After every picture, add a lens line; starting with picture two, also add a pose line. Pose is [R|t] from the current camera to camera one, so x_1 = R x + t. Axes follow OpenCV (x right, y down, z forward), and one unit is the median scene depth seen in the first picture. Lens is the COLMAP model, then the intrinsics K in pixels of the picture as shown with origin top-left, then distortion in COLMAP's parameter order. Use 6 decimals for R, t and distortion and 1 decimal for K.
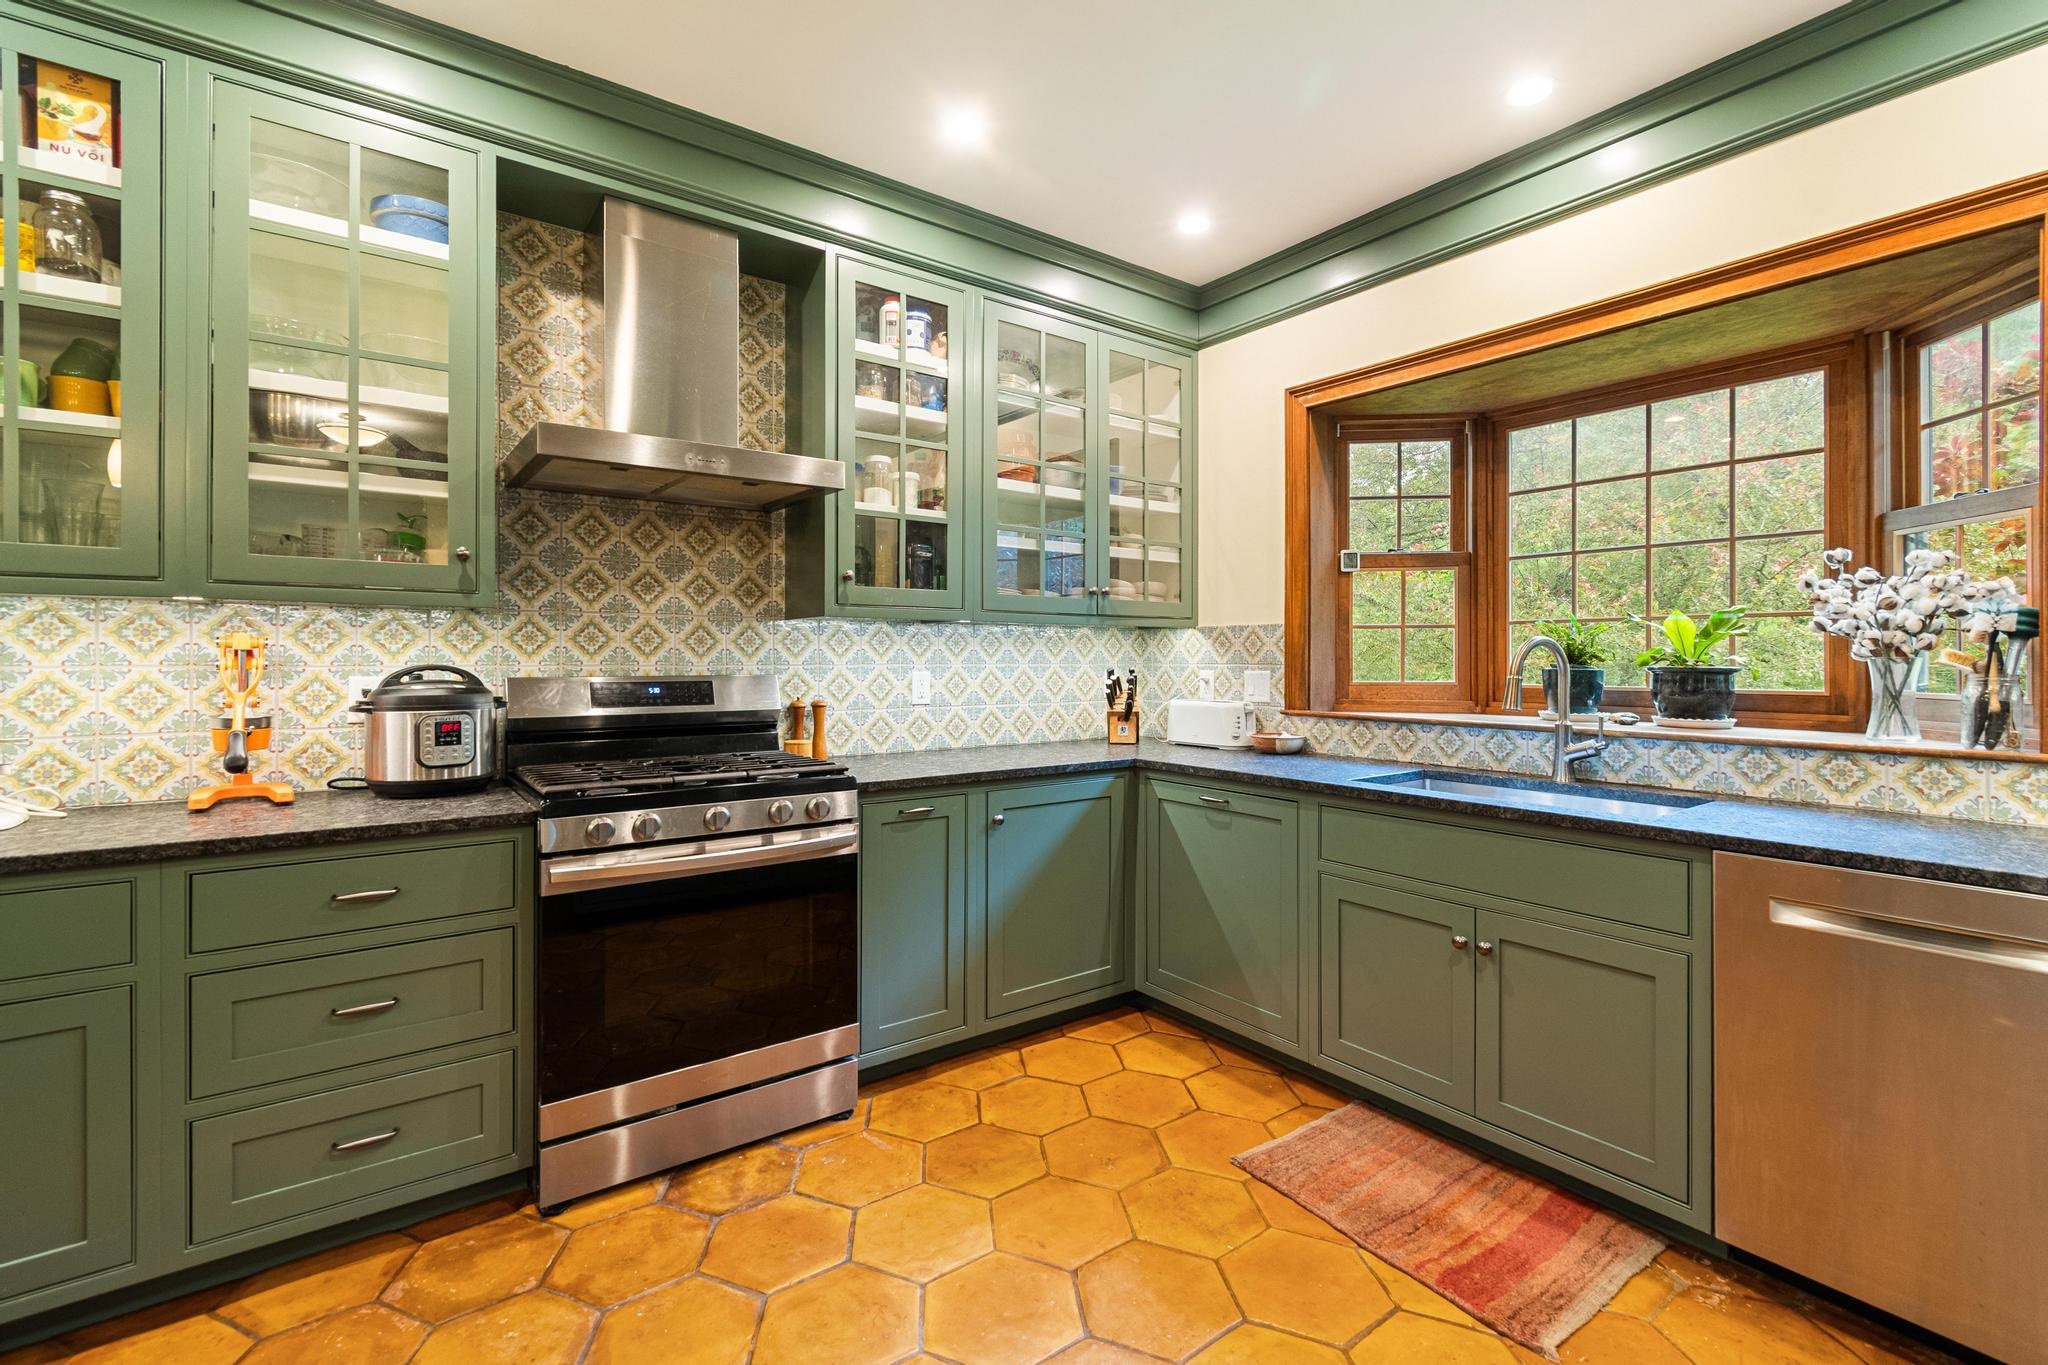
lens RADIAL K [[909.4, 0, 1037.1], [0, 909.4, 658.2], [0, 0, 1]] dist [-0.000153, -0.000067]
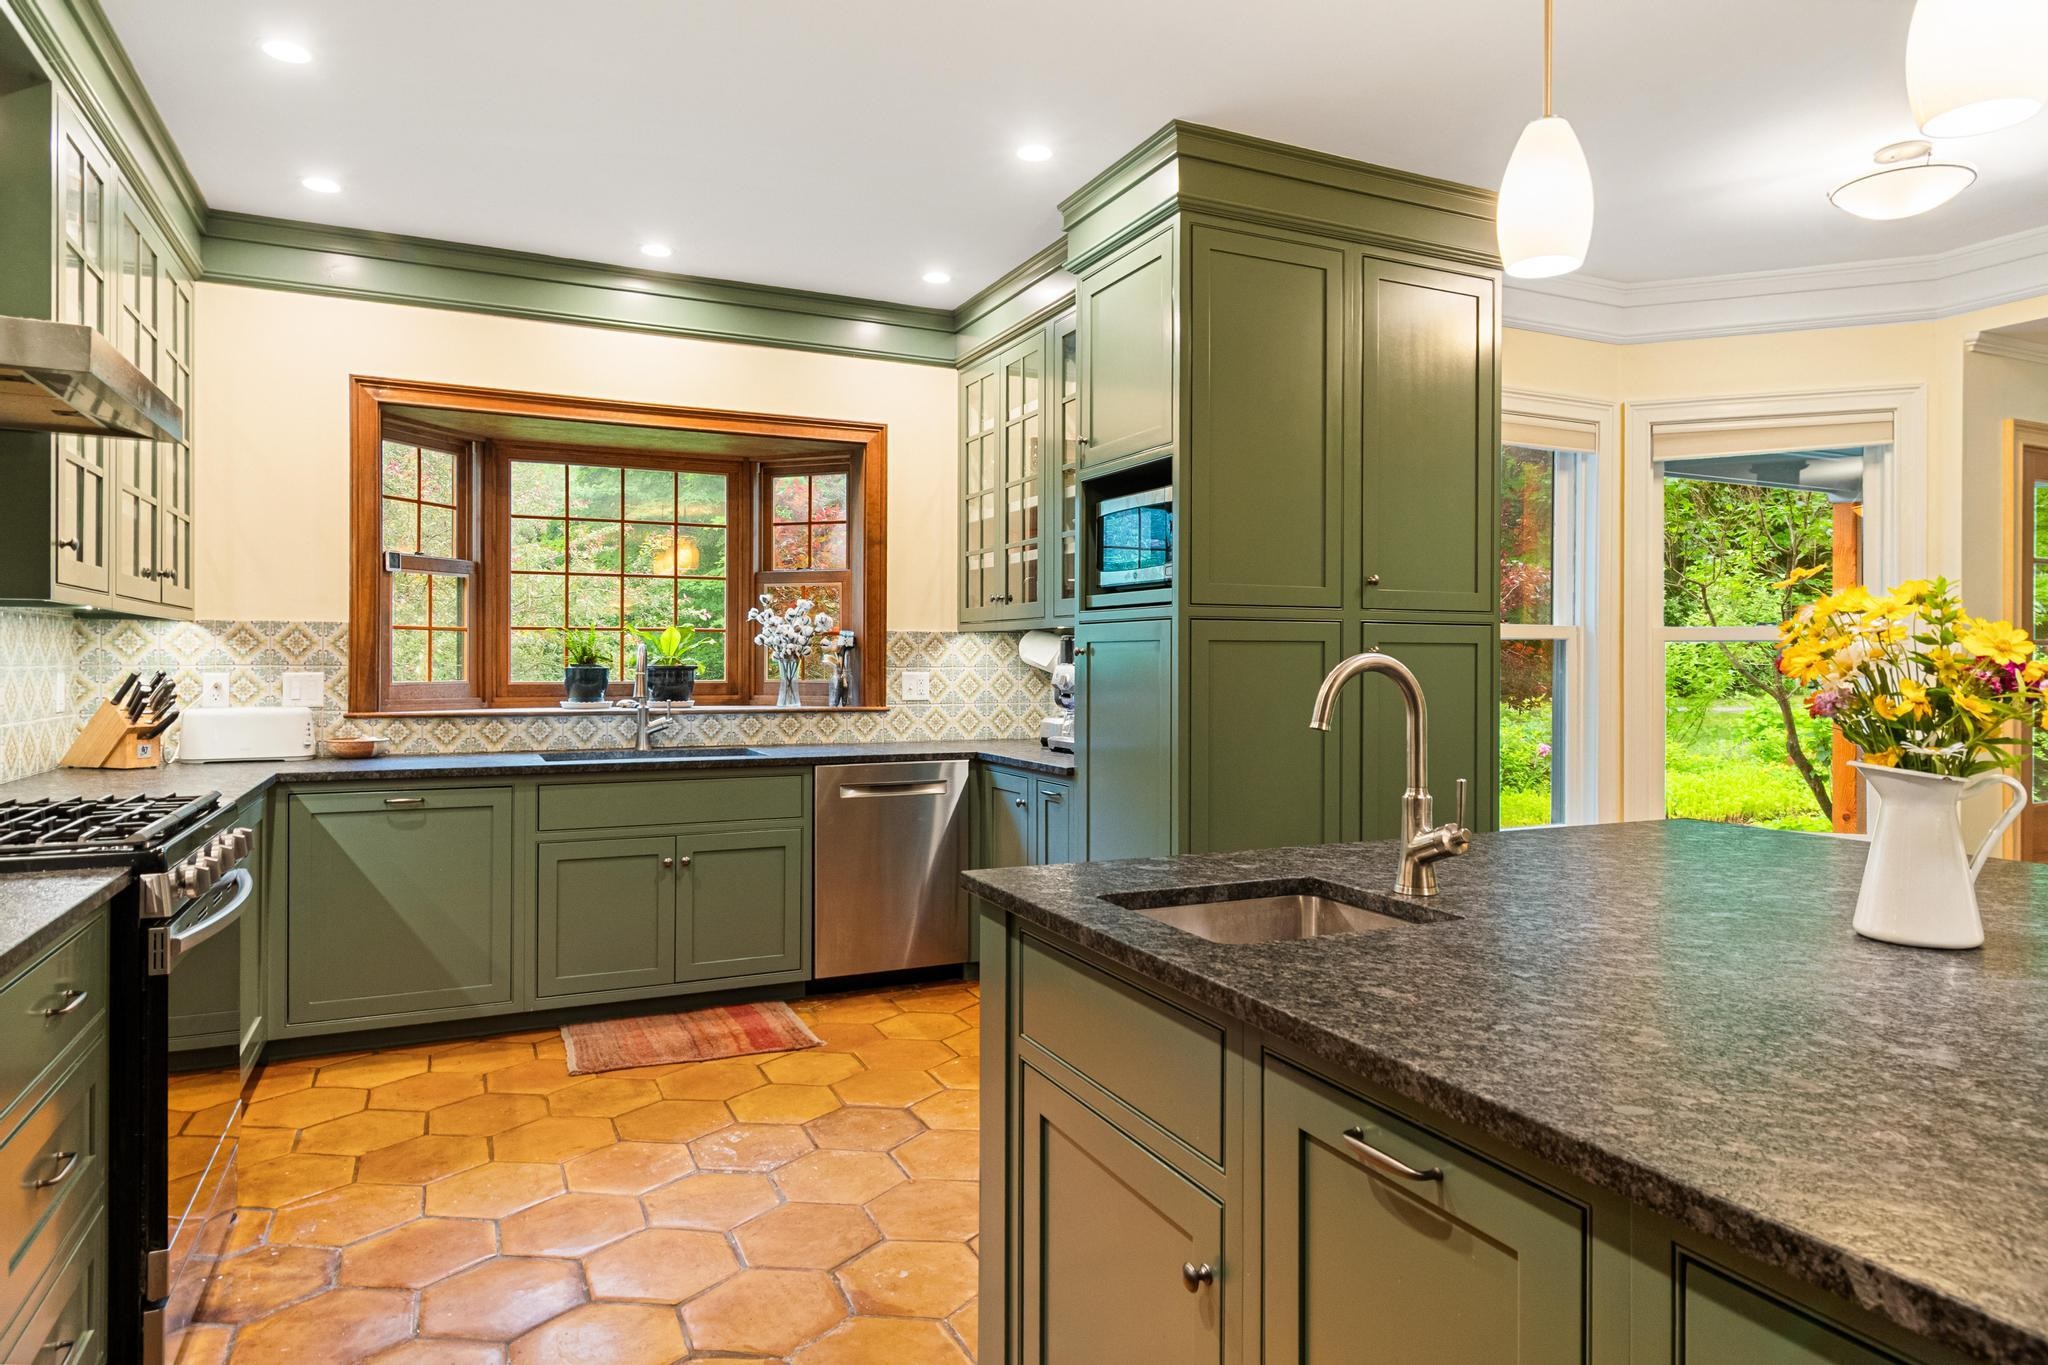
lens RADIAL K [[1211.9, 0, 1032.0], [0, 1211.9, 663.0], [0, 0, 1]] dist [-0.001728, -0.002218]
pose [[0.193184, -0.002189, 0.981160, -0.995243], [-0.002882, 0.999992, 0.002799, -0.001153], [-0.981158, -0.003369, 0.193177, 0.070975]]
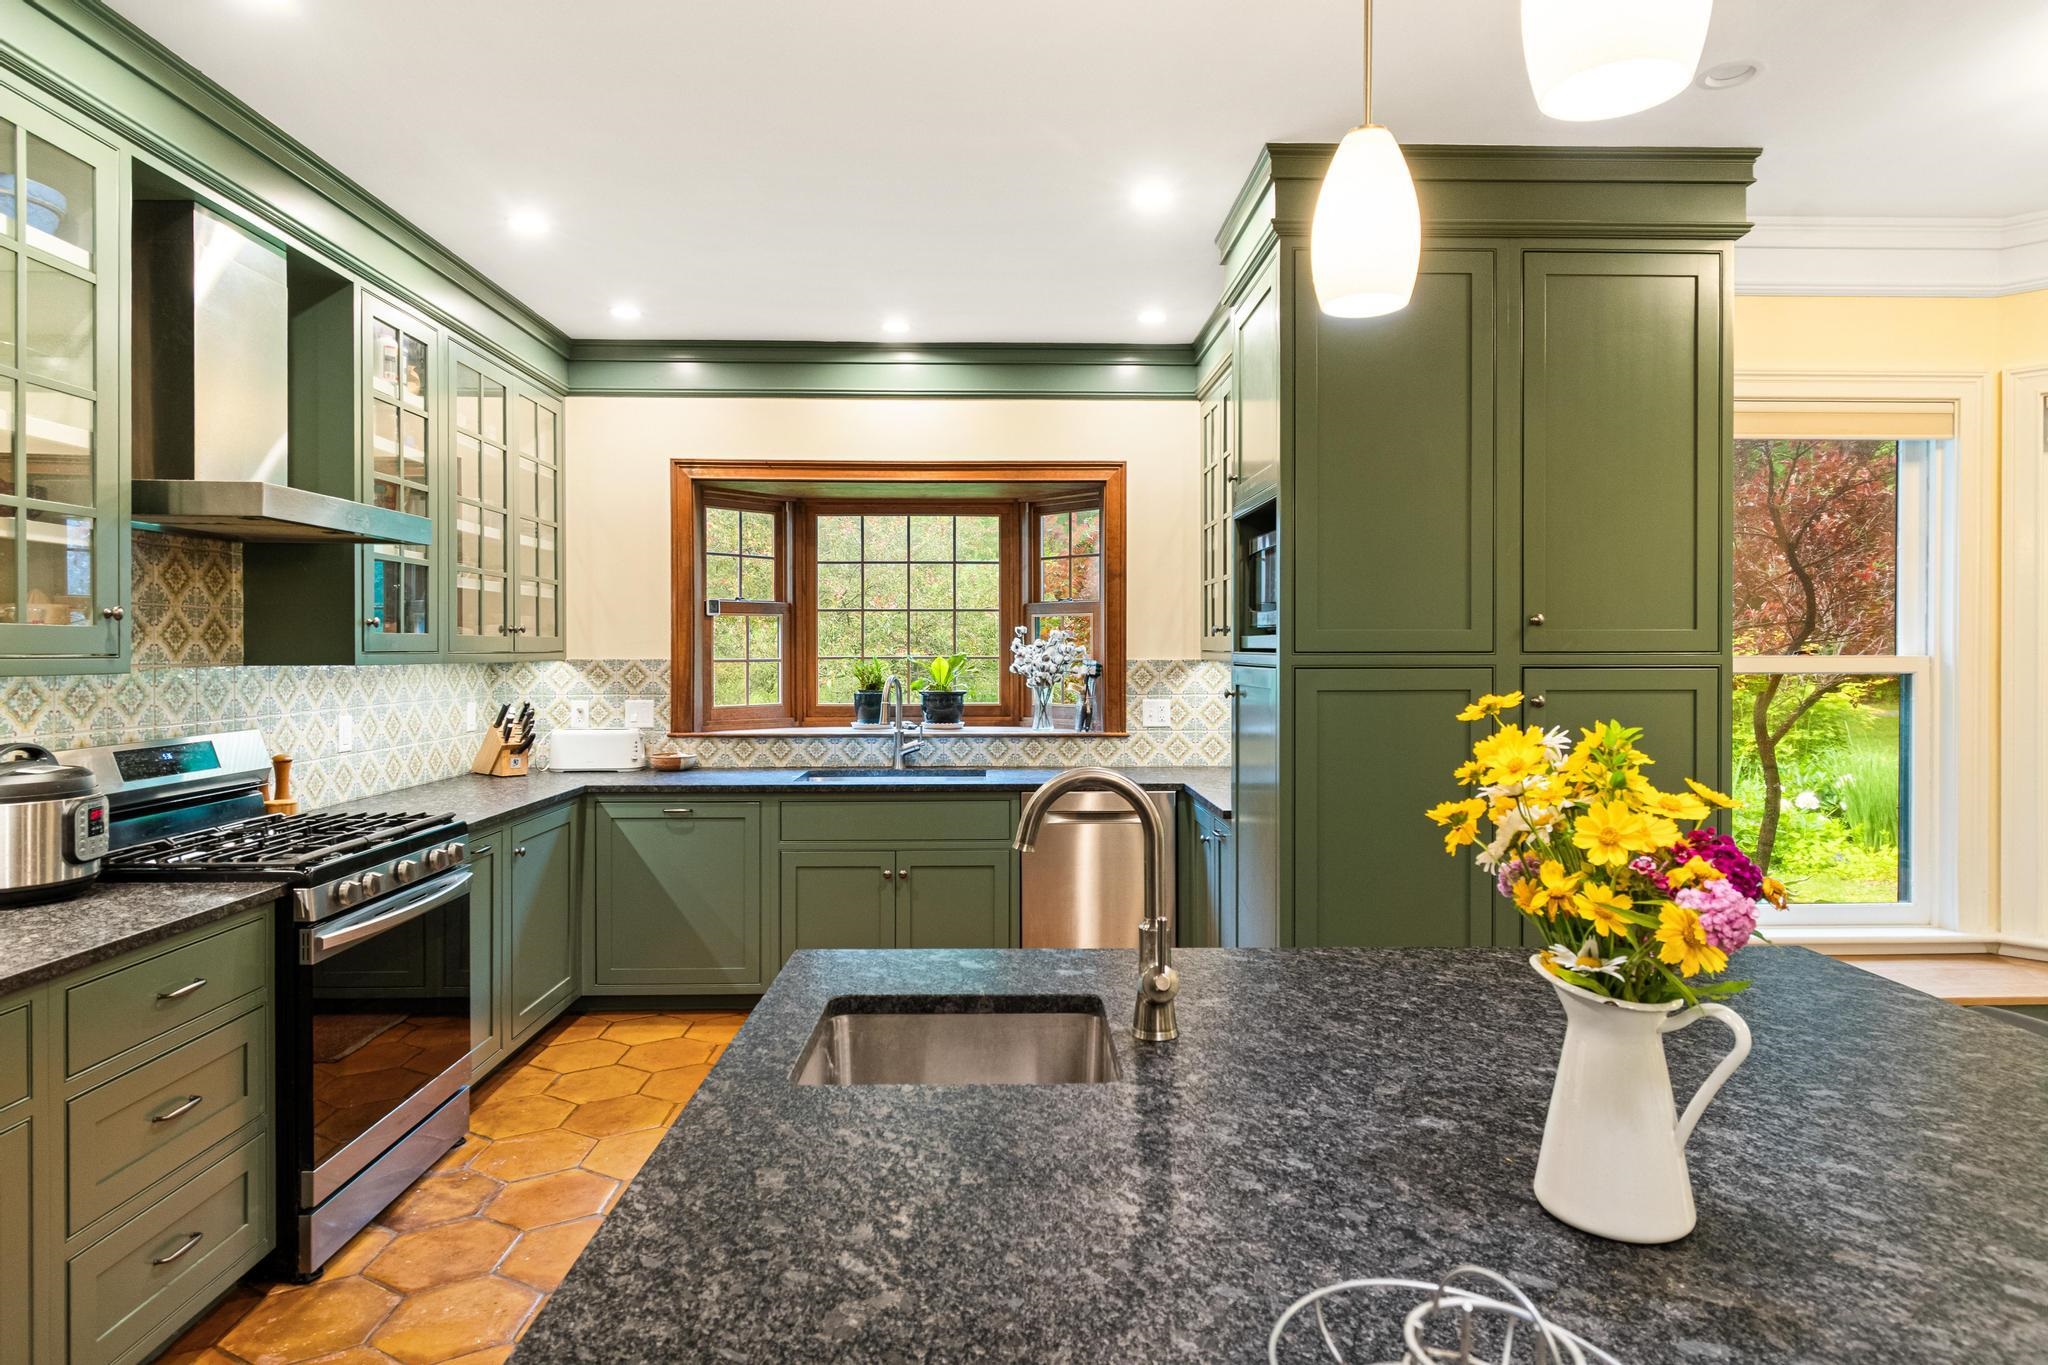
lens RADIAL K [[1146.7, 0, 1032.6], [0, 1146.7, 654.9], [0, 0, 1]] dist [-0.000055, -0.001231]
pose [[0.574702, -0.005799, 0.818342, -0.802466], [0.001453, 0.999981, 0.006066, -0.062724], [-0.818361, -0.002297, 0.574700, -0.274302]]
